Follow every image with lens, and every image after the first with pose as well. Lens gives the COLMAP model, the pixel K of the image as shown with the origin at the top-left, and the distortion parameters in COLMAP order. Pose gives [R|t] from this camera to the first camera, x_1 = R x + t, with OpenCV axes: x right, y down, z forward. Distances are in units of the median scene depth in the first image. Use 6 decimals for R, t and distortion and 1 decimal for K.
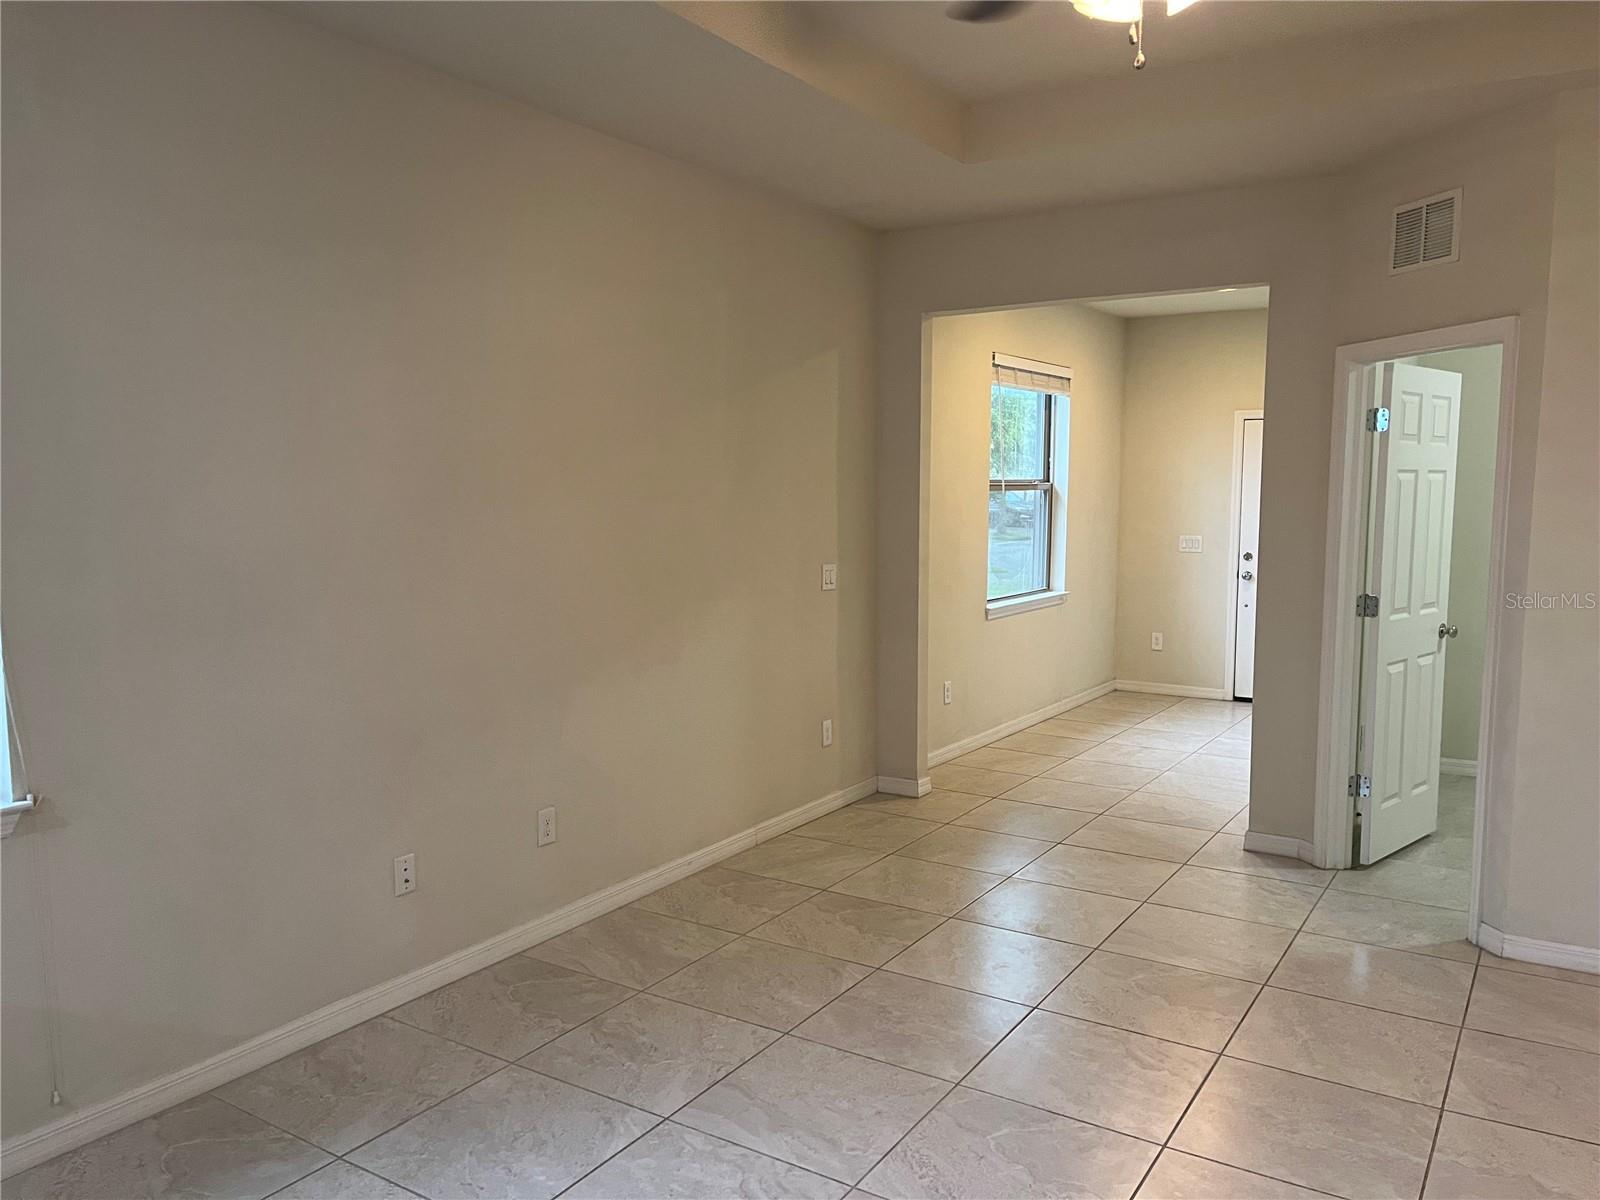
lens RADIAL K [[1188.2, 0, 809.0], [0, 1188.2, 602.2], [0, 0, 1]] dist [0.112619, -0.166304]
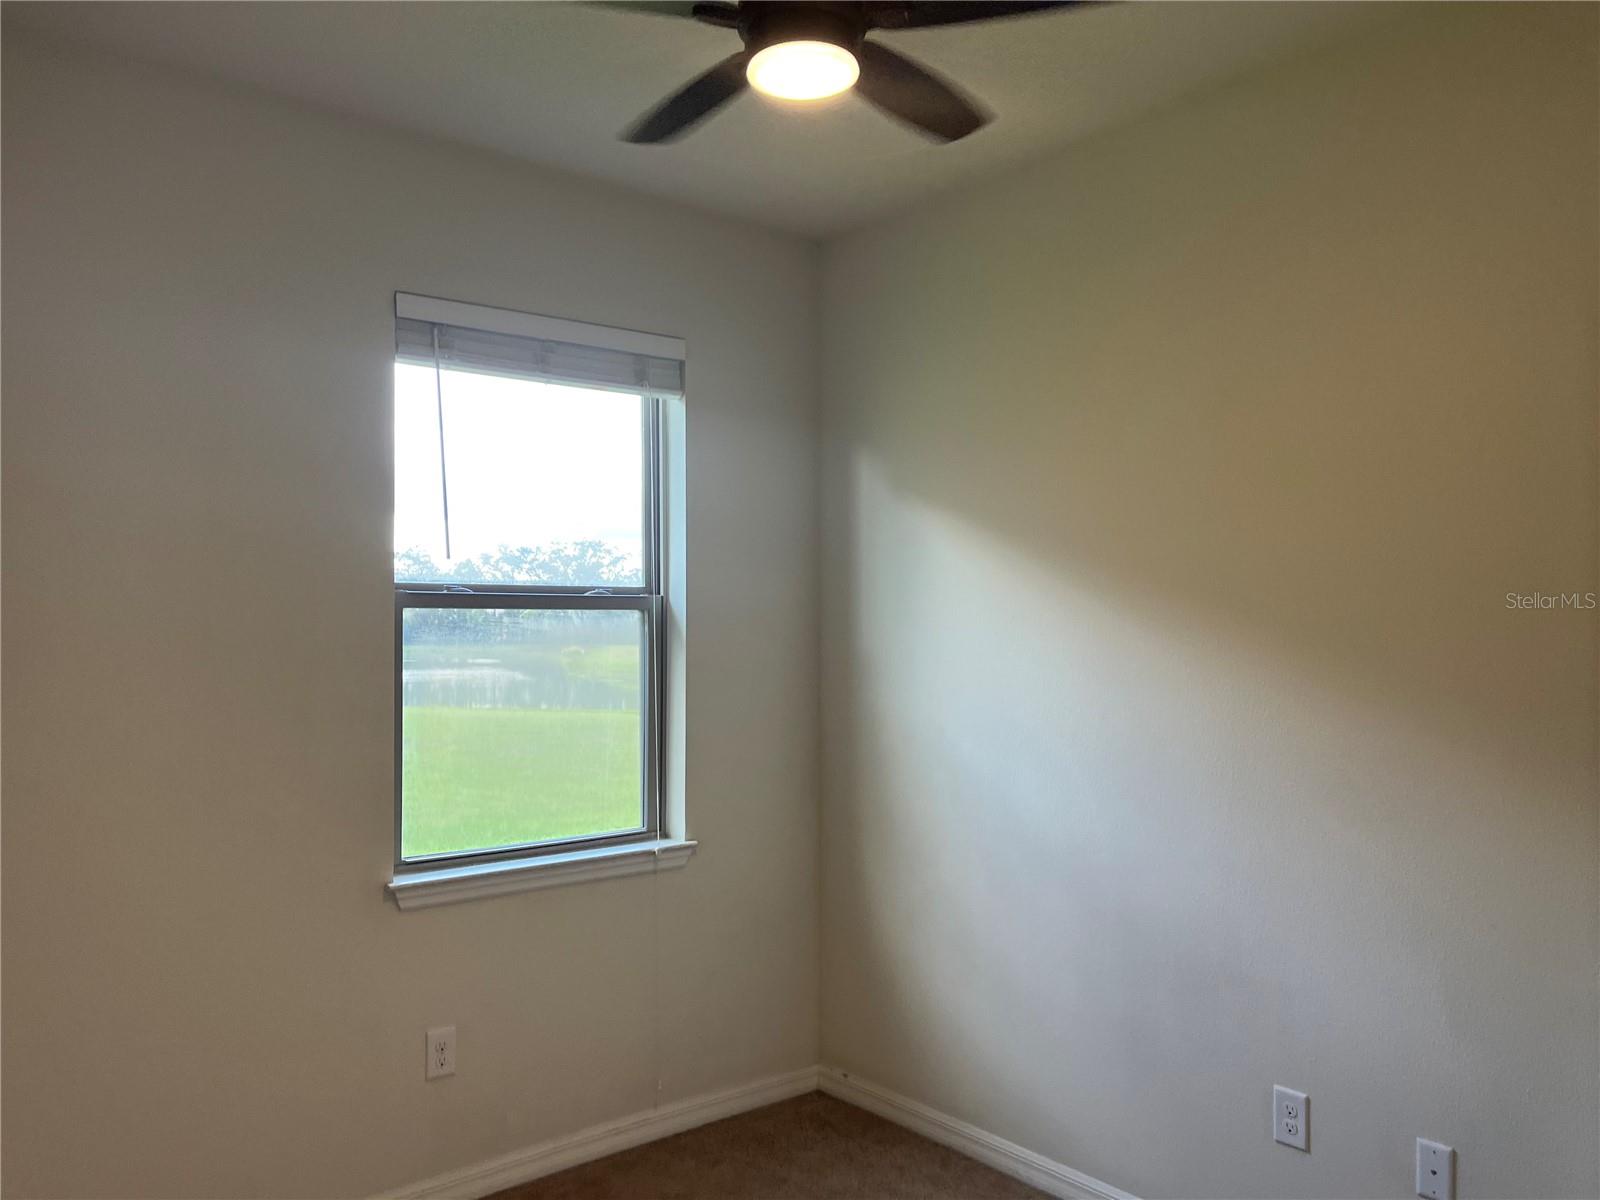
lens RADIAL K [[1188.2, 0, 809.0], [0, 1188.2, 602.2], [0, 0, 1]] dist [0.112619, -0.166304]
pose [[0.935957, 0.013511, -0.351856, 0.457986], [-0.043756, 0.995981, -0.078150, -0.071522], [0.349386, 0.088541, 0.932786, 0.668143]]
